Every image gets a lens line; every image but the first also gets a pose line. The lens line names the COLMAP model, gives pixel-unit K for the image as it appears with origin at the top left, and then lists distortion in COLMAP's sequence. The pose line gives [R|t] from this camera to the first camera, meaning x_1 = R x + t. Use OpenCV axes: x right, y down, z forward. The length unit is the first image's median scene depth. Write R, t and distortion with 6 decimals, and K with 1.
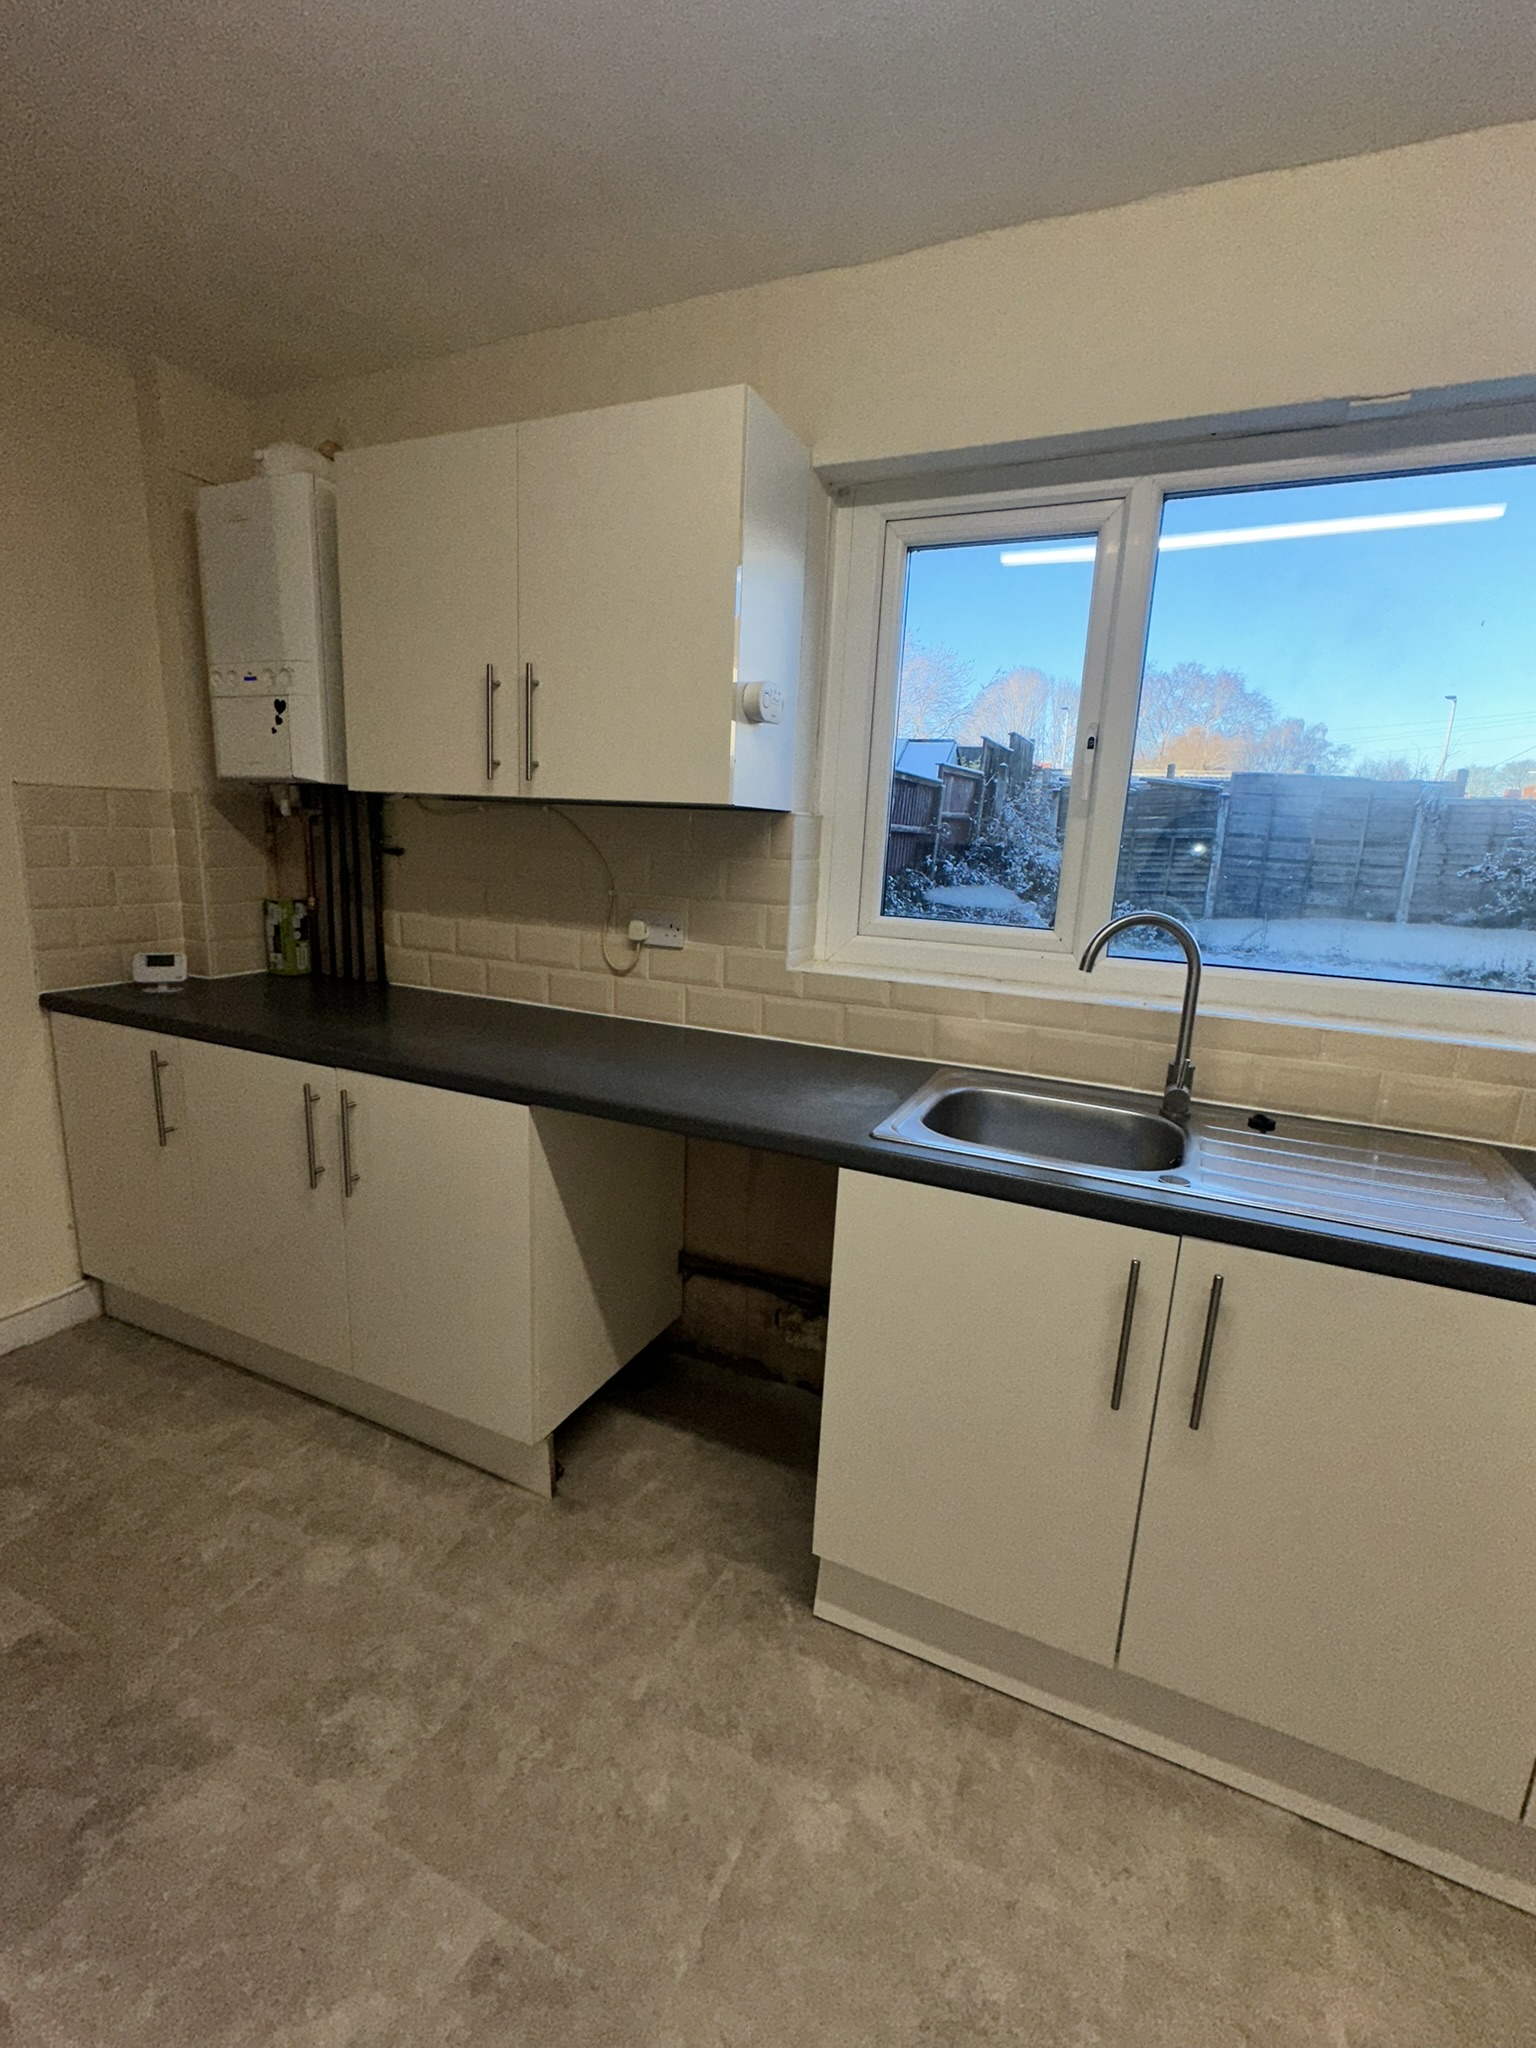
lens RADIAL K [[881.3, 0, 731.0], [0, 881.3, 1046.3], [0, 0, 1]] dist [0.000619, -0.005131]
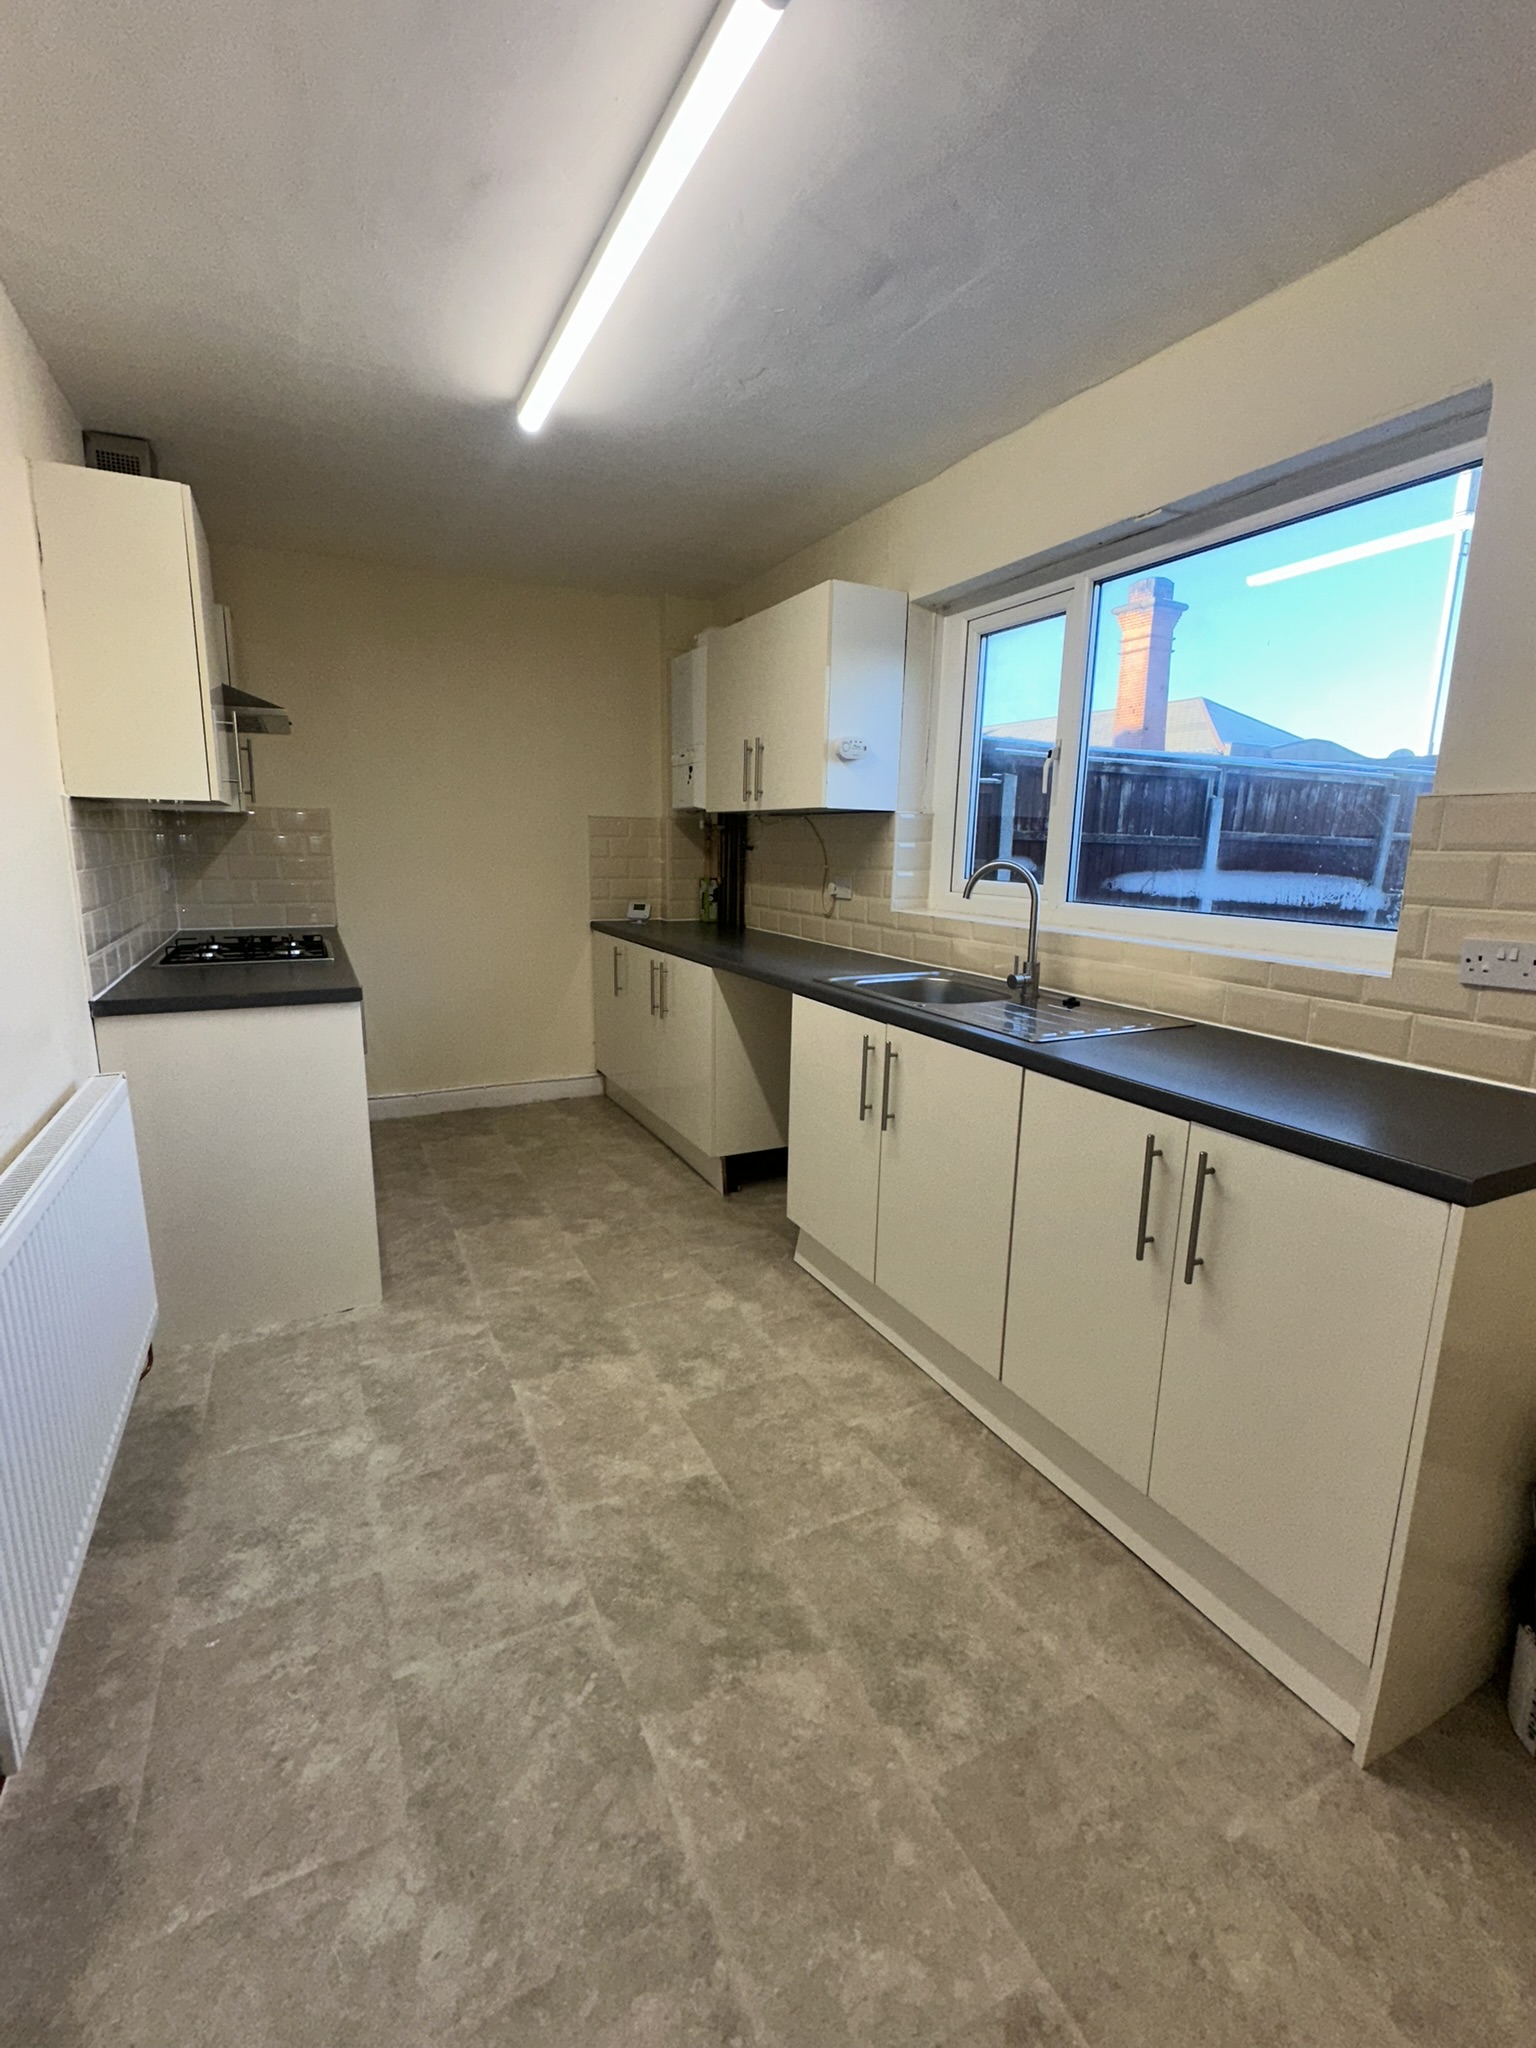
lens RADIAL K [[879.8, 0, 768.0], [0, 879.8, 1024.0], [0, 0, 1]] dist [0.002959, 0.000296]
pose [[0.791591, 0.083592, -0.605306, 0.832696], [-0.101862, 0.994790, 0.004169, 0.126749], [0.602501, 0.058357, 0.795982, -0.369825]]
